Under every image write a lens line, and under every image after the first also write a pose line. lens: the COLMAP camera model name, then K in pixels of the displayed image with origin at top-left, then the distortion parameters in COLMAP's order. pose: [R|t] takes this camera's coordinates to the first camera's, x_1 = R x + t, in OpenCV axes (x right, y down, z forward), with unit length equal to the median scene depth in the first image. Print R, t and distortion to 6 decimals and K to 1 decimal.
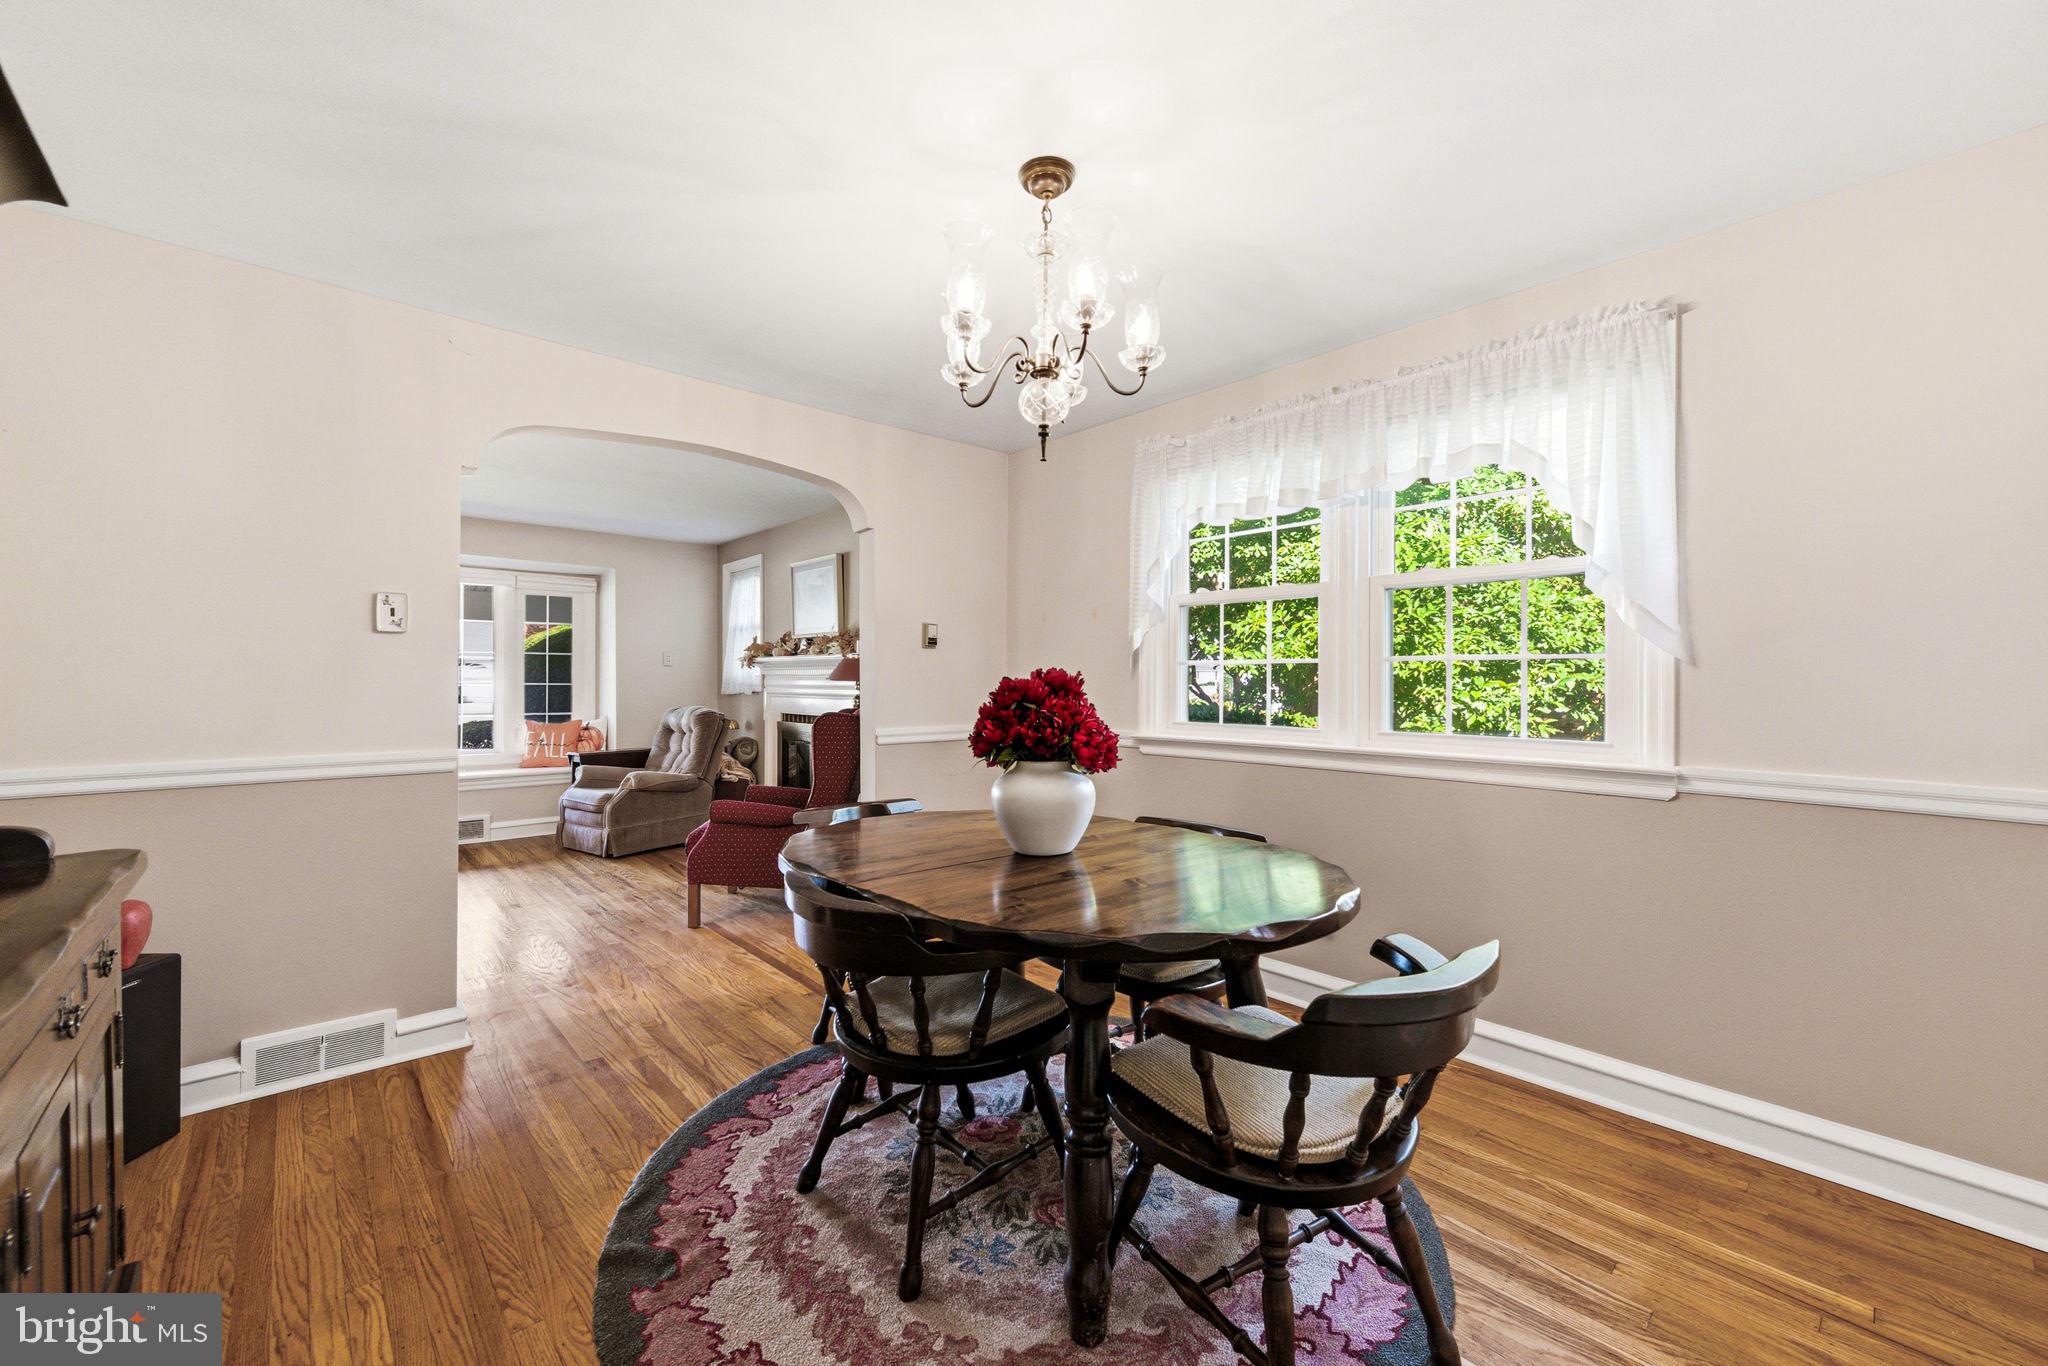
lens RADIAL K [[808.0, 0, 1024.0], [0, 808.0, 683.0], [0, 0, 1]] dist [0.000106, -0.000161]
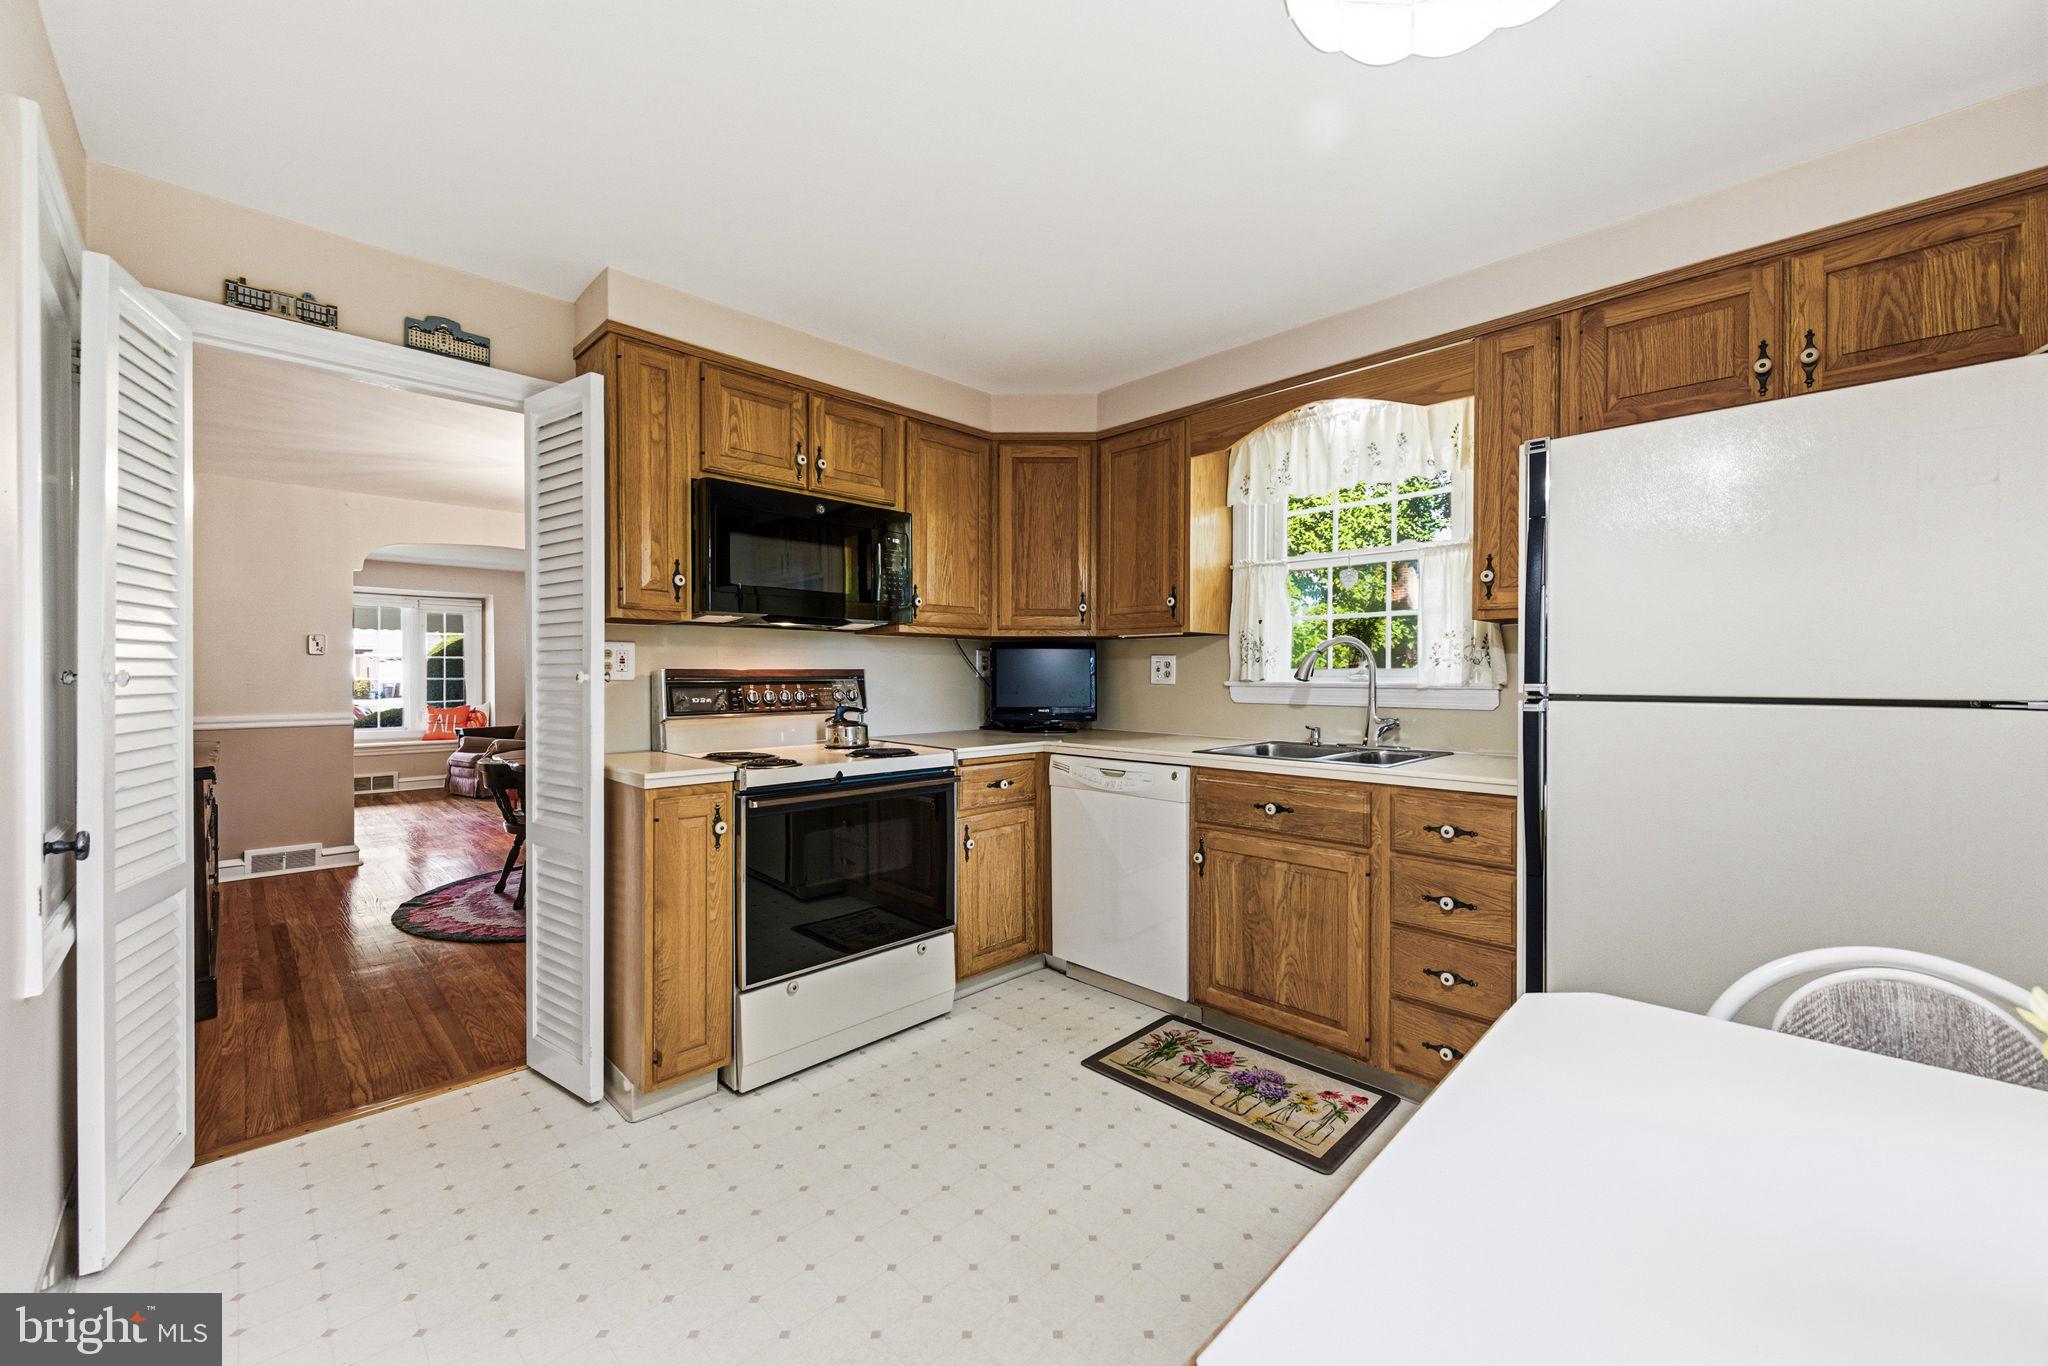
lens RADIAL K [[808.0, 0, 1024.0], [0, 808.0, 683.0], [0, 0, 1]] dist [0.000106, -0.000161]
pose [[0.999142, -0.004229, 0.041202, 0.356851], [0.003827, 0.999944, 0.009828, -0.002080], [-0.041241, -0.009662, 0.999103, -0.432811]]
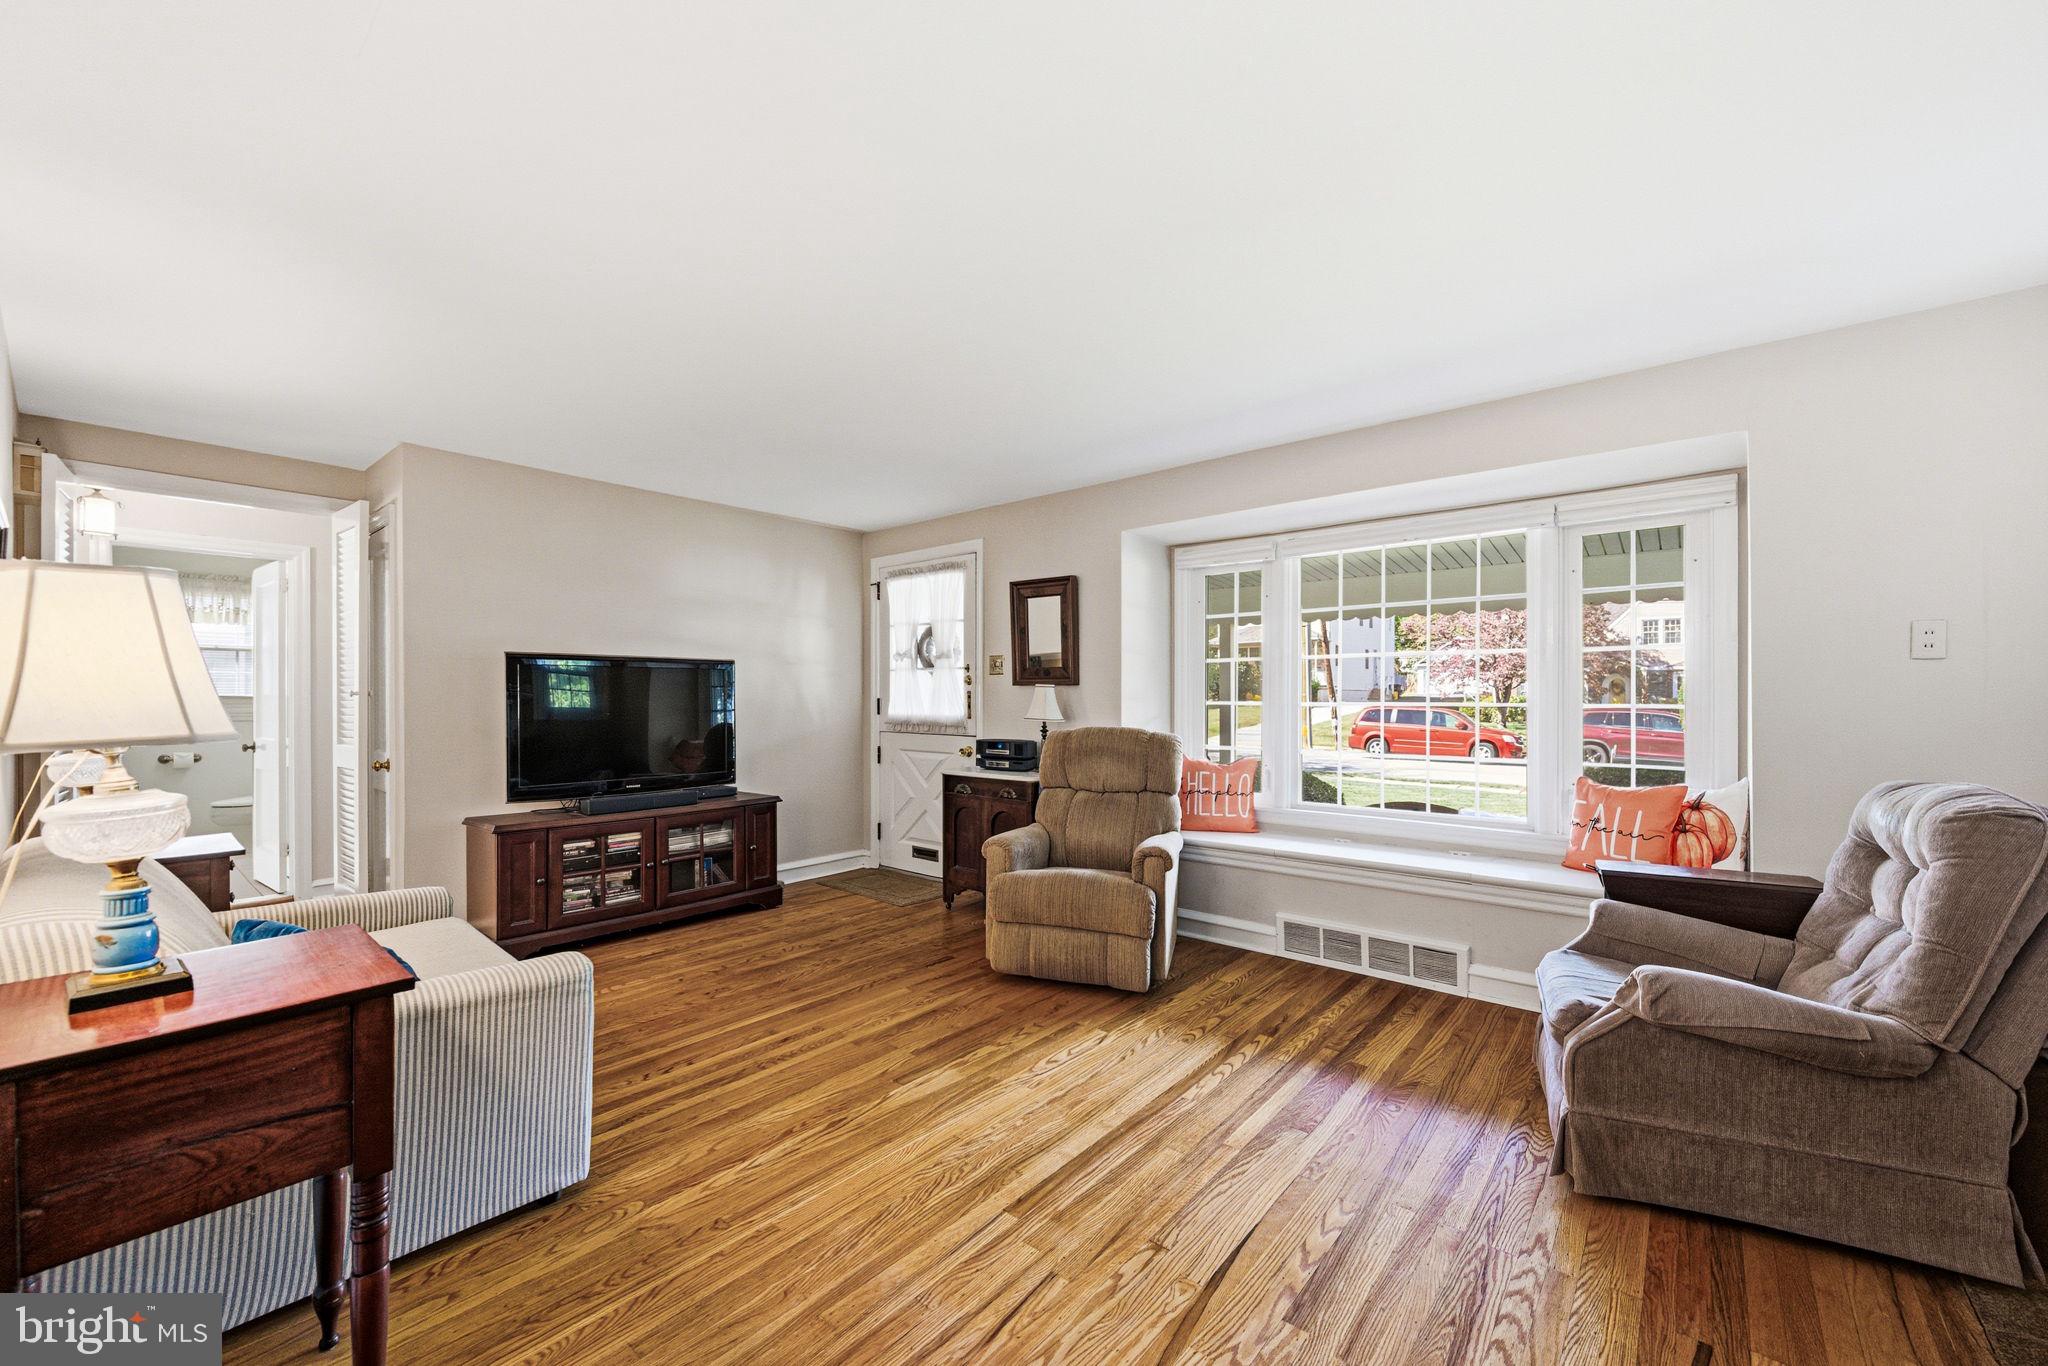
lens RADIAL K [[808.0, 0, 1024.0], [0, 808.0, 683.0], [0, 0, 1]] dist [0.000106, -0.000161]
pose [[0.136214, -0.020009, -0.990477, -0.154744], [0.002063, 0.999800, -0.019914, -0.004661], [0.990677, 0.000670, 0.136228, 0.608715]]
